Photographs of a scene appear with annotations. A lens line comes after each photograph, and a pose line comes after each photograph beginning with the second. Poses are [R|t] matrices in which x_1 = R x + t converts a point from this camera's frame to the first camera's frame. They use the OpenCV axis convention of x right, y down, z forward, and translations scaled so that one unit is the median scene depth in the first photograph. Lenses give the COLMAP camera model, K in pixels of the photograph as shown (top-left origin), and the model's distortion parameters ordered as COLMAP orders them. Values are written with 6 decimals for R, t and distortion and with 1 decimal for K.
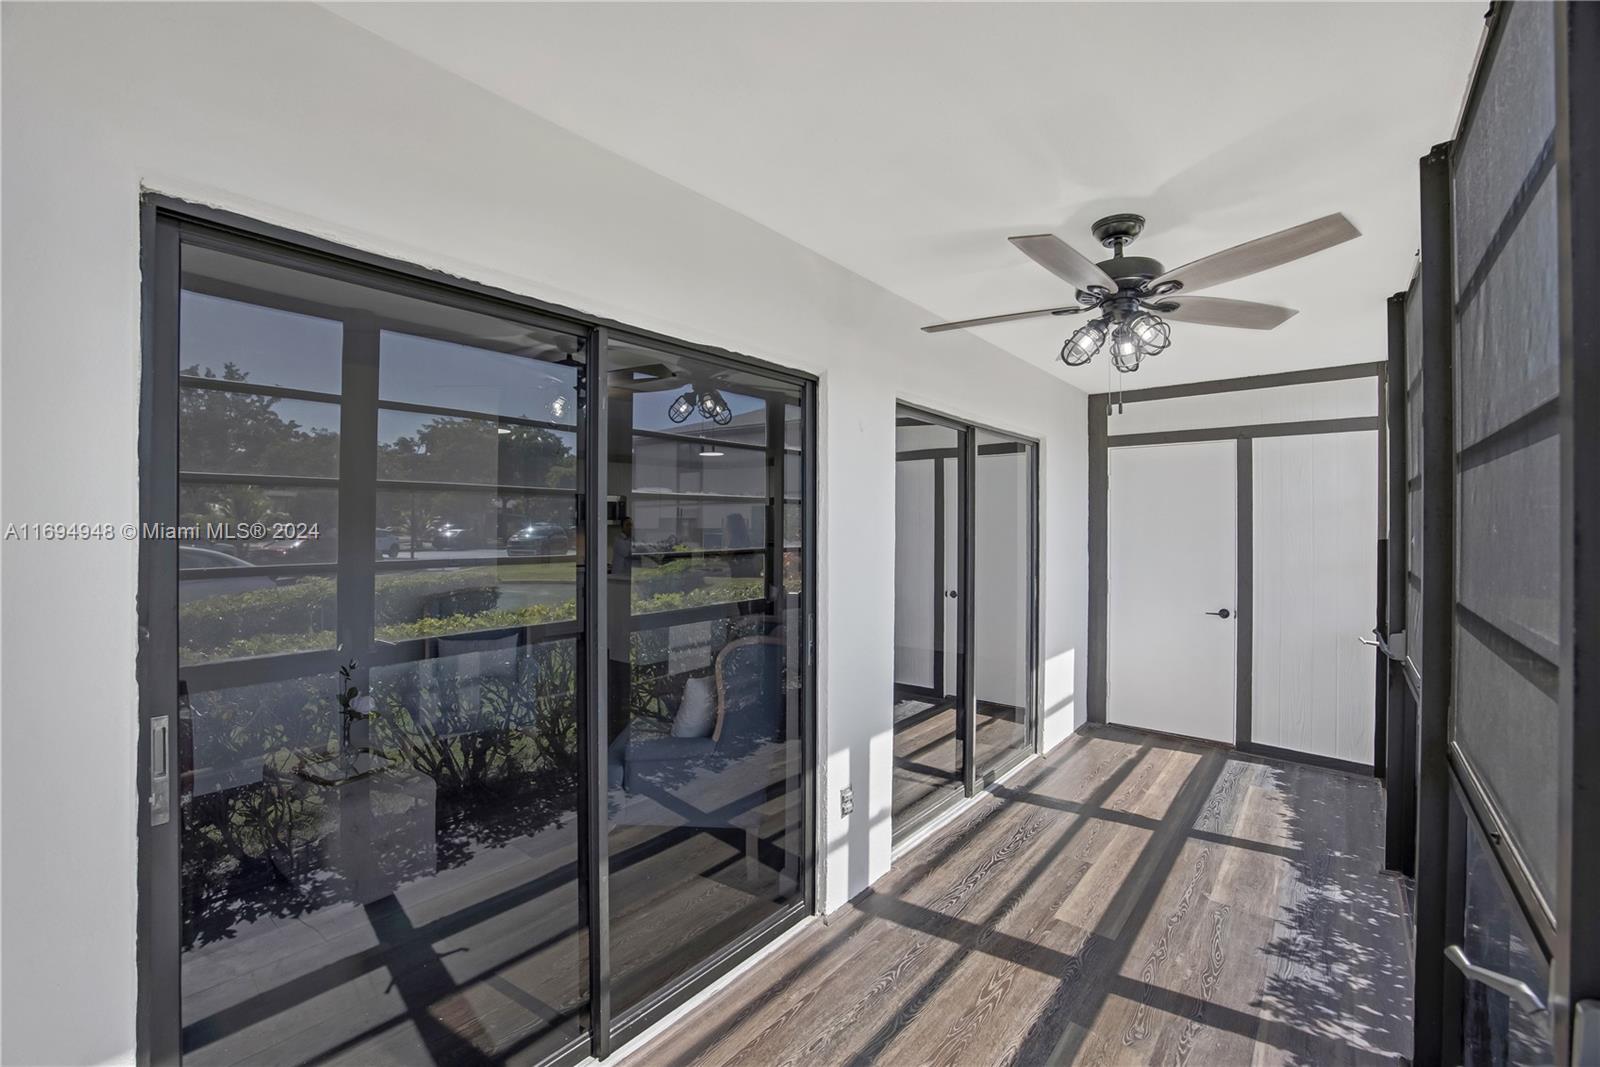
lens RADIAL K [[651.5, 0, 819.2], [0, 651.5, 528.2], [0, 0, 1]] dist [-0.053620, 0.009525]
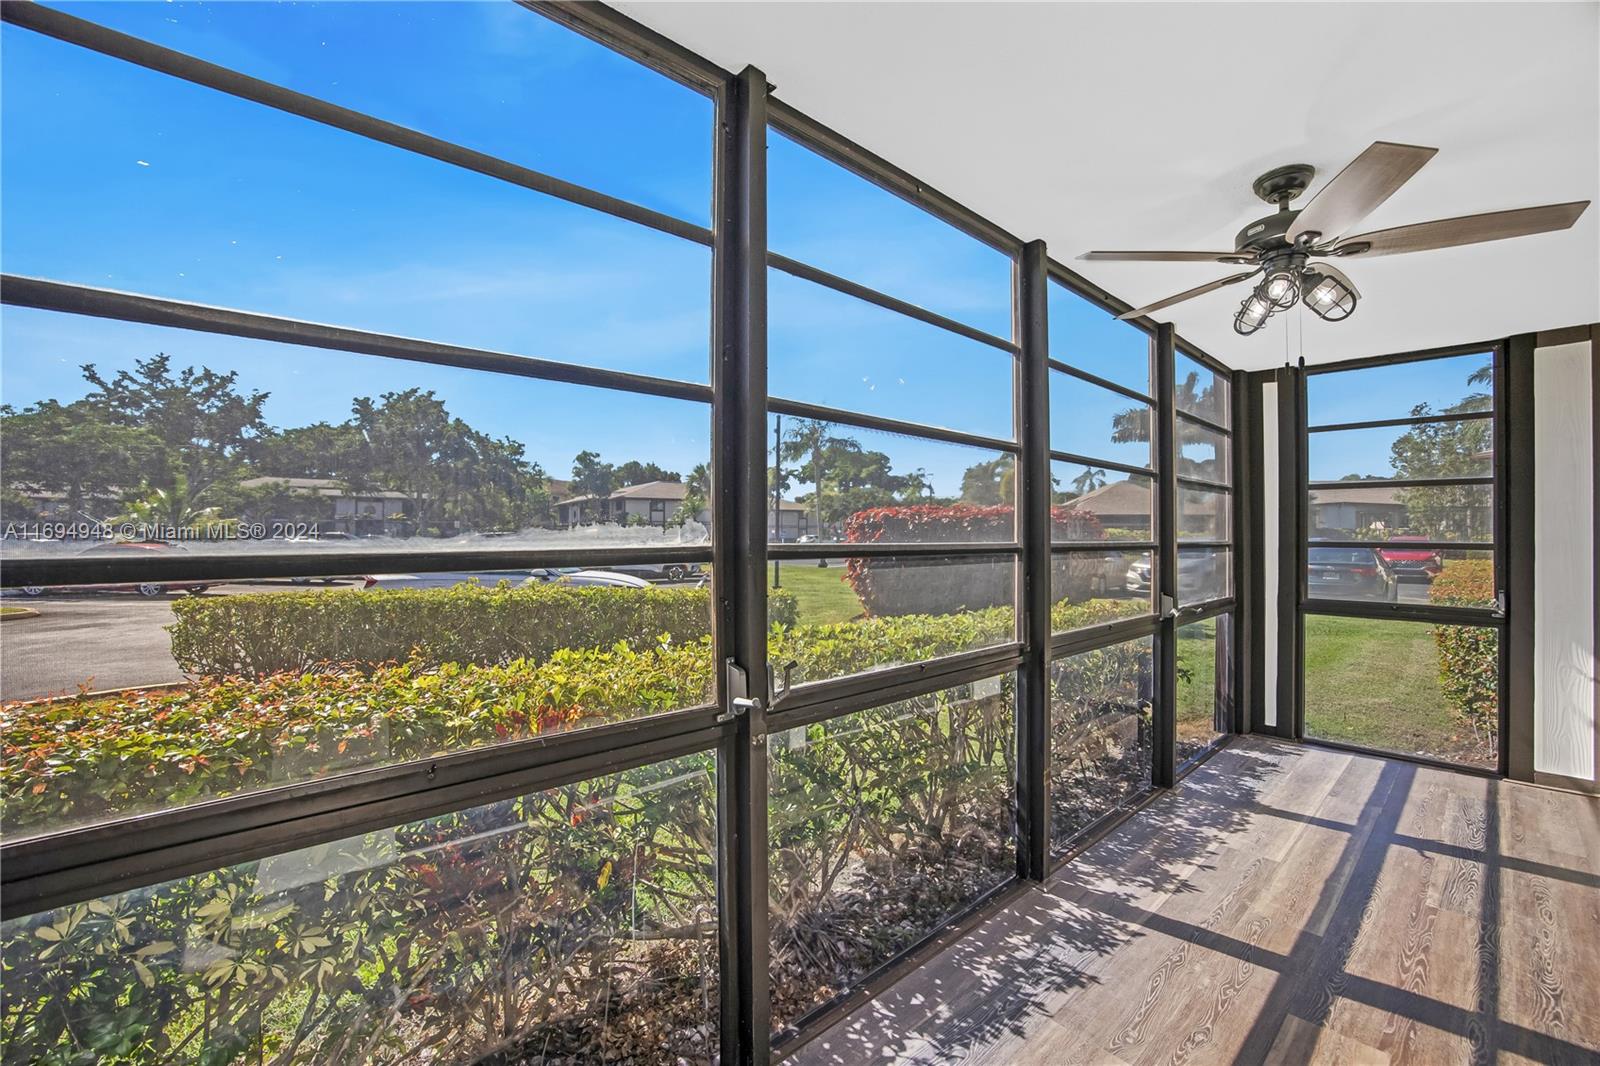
lens RADIAL K [[651.5, 0, 819.2], [0, 651.5, 527.7], [0, 0, 1]] dist [-0.053620, 0.009525]
pose [[-0.988242, 0.000265, 0.152898, 0.828703], [-0.000872, 0.999972, -0.007372, 0.054893], [-0.152896, -0.007419, -0.988214, 1.659202]]
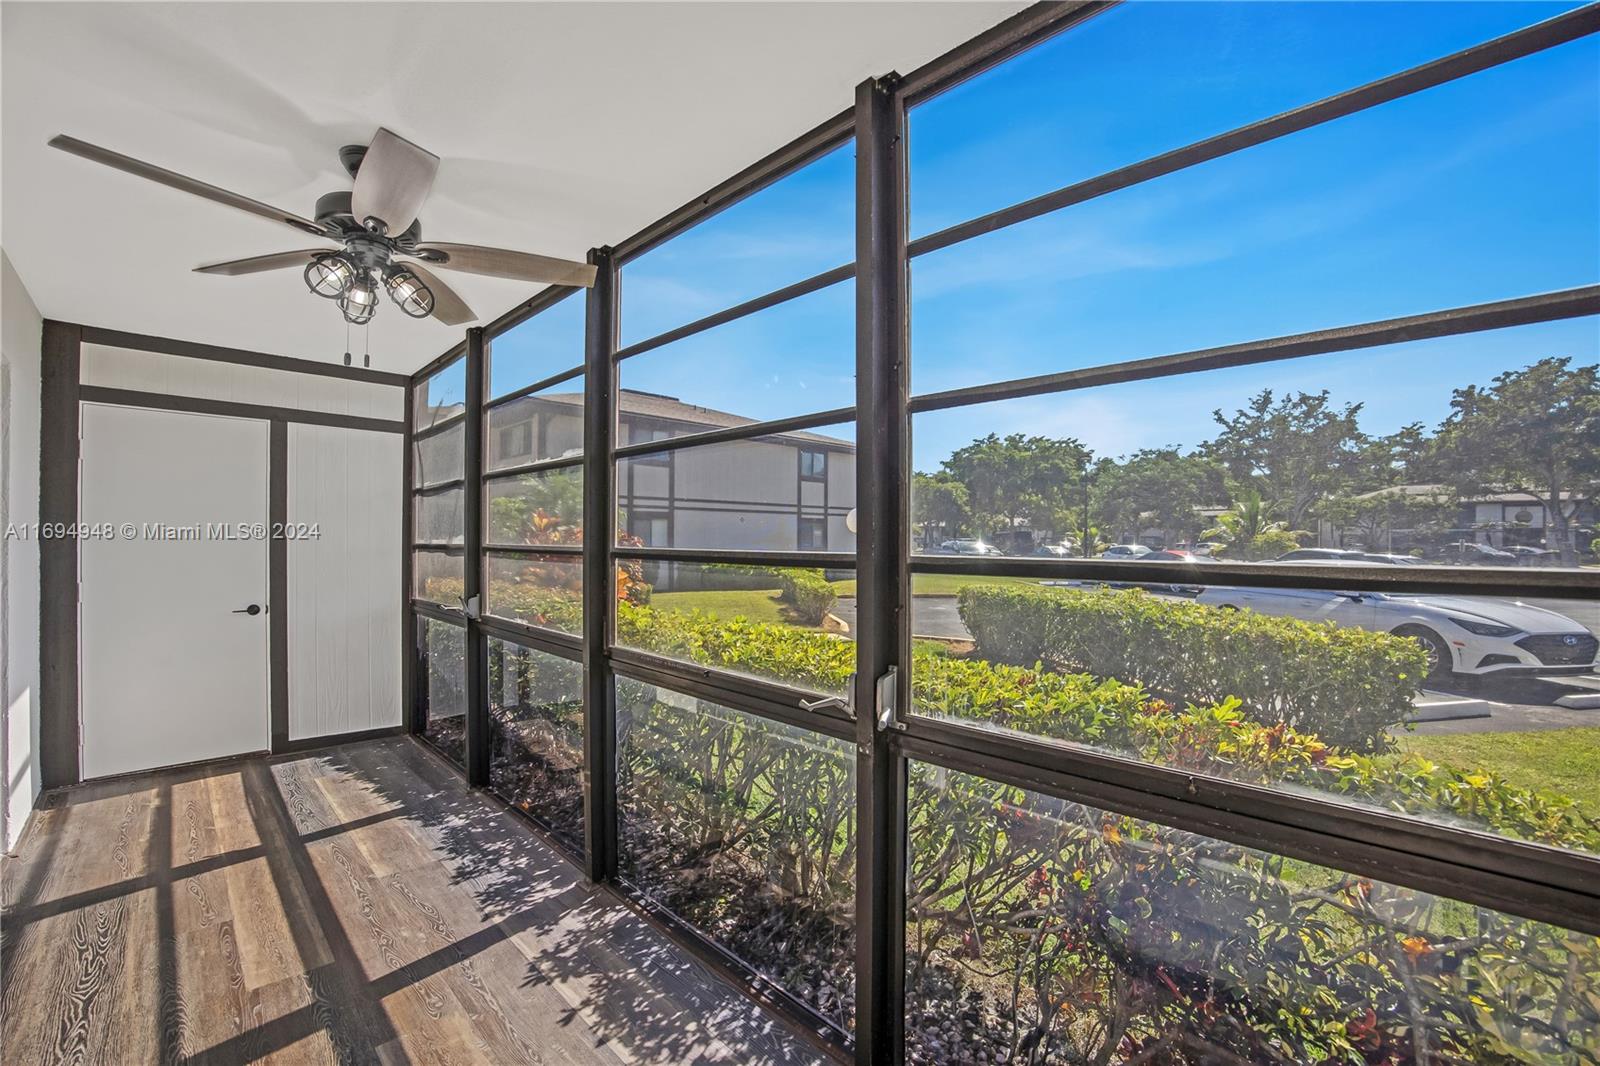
lens RADIAL K [[644.3, 0, 800.3], [0, 644.3, 544.8], [0, 0, 1]] dist [-0.052623, 0.006123]
pose [[0.086067, -0.006426, 0.996269, -0.294567], [-0.002998, 0.999973, 0.006708, 0.055335], [-0.996285, -0.003564, 0.086045, 0.251357]]
